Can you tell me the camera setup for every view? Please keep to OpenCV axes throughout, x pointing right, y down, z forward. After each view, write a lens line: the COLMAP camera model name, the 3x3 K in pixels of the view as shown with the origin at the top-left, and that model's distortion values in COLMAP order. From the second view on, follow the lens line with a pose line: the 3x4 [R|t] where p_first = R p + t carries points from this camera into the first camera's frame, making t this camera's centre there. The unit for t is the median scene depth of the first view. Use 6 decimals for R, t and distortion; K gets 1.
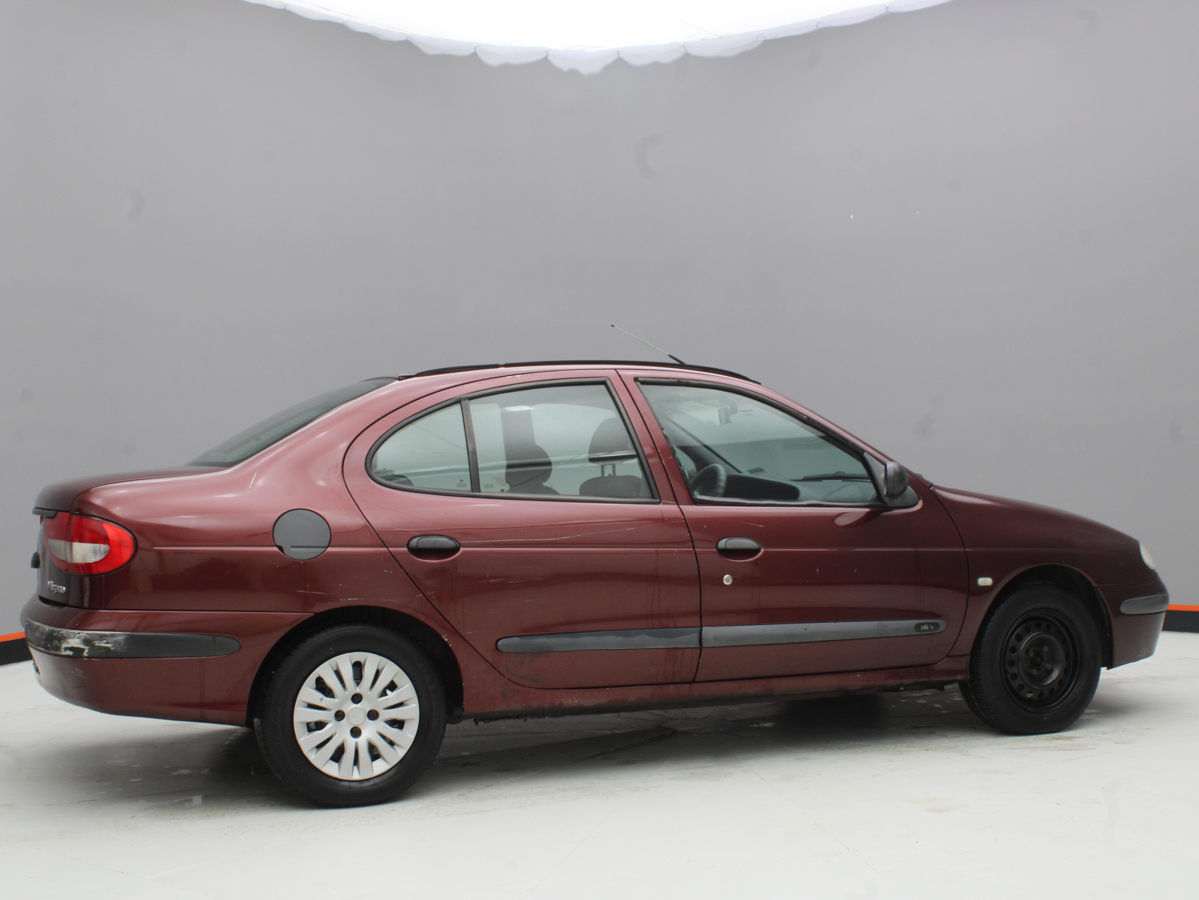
lens RADIAL K [[1437.5, 0, 599.5], [0, 1437.5, 450.0], [0, 0, 1]] dist [-0.139720, 0.243771]
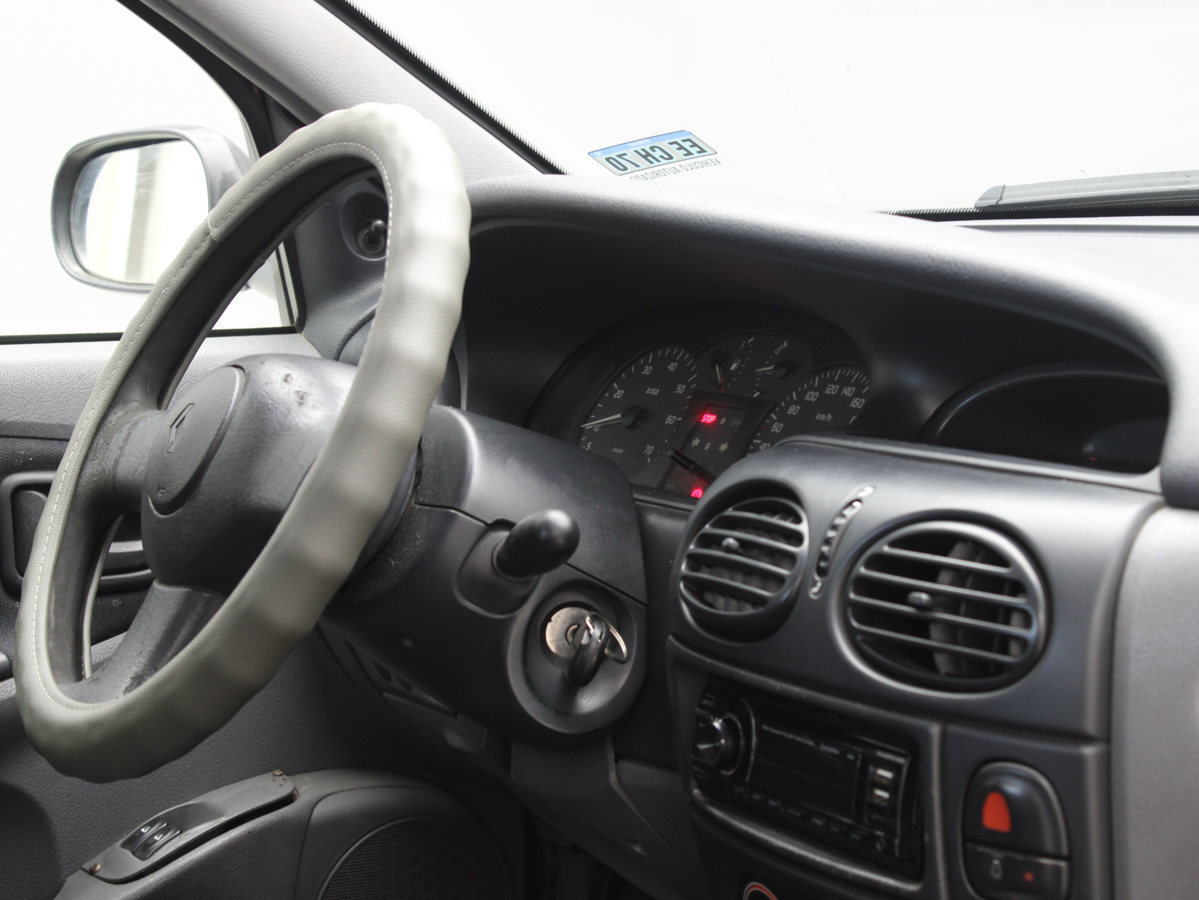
lens RADIAL K [[2621.4, 0, 599.5], [0, 2621.4, 450.0], [0, 0, 1]] dist [-0.001758, 0.068804]
pose [[0.986300, -0.027550, 0.162644, 0.060260], [0.002998, 0.988786, 0.149309, 0.004448], [-0.164934, -0.146776, 0.975322, 0.744434]]
